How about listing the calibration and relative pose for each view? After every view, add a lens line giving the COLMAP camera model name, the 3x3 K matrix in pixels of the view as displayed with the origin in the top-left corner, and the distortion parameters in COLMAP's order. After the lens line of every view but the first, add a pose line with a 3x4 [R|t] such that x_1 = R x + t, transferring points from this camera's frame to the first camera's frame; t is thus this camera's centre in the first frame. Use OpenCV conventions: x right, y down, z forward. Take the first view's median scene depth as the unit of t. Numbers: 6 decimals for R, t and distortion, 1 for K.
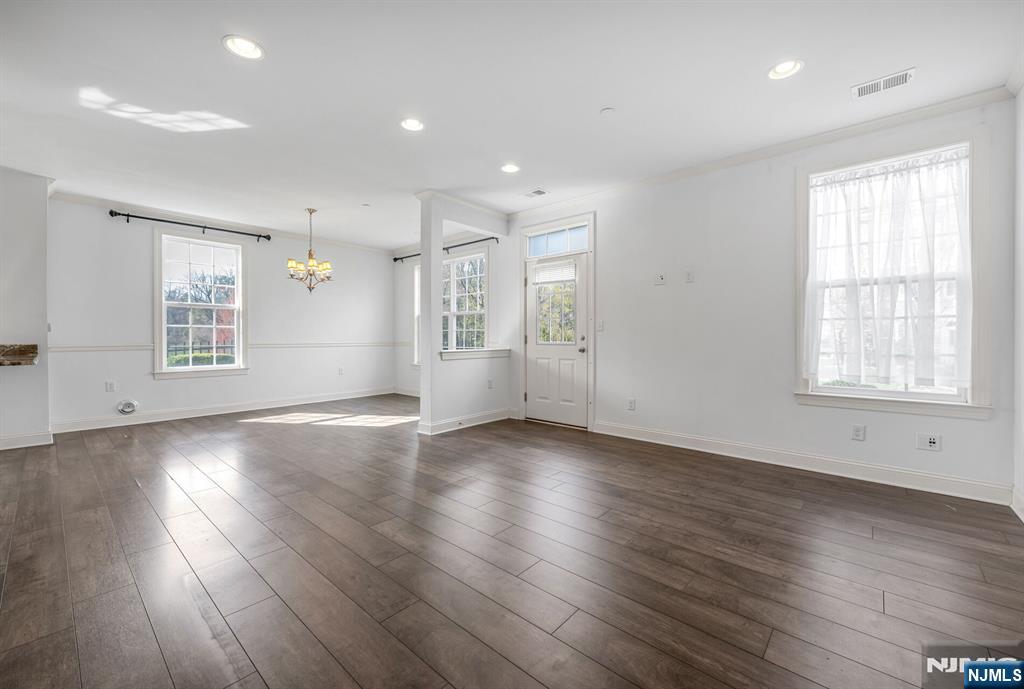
lens RADIAL K [[420.3, 0, 516.7], [0, 420.3, 335.9], [0, 0, 1]] dist [0.009056, 0.000662]
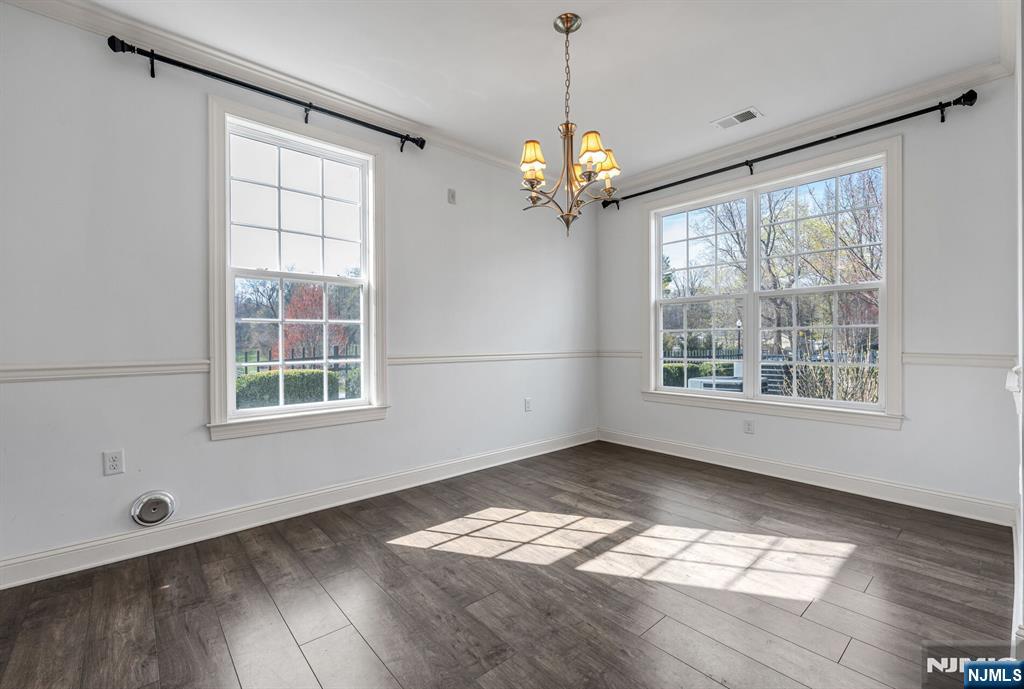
lens RADIAL K [[433.3, 0, 520.6], [0, 433.3, 340.2], [0, 0, 1]] dist [-0.010825, 0.000272]
pose [[0.993164, -0.001962, -0.116714, -0.439007], [0.002532, 0.999986, 0.004743, -0.002871], [0.116703, -0.005006, 0.993154, 0.539761]]
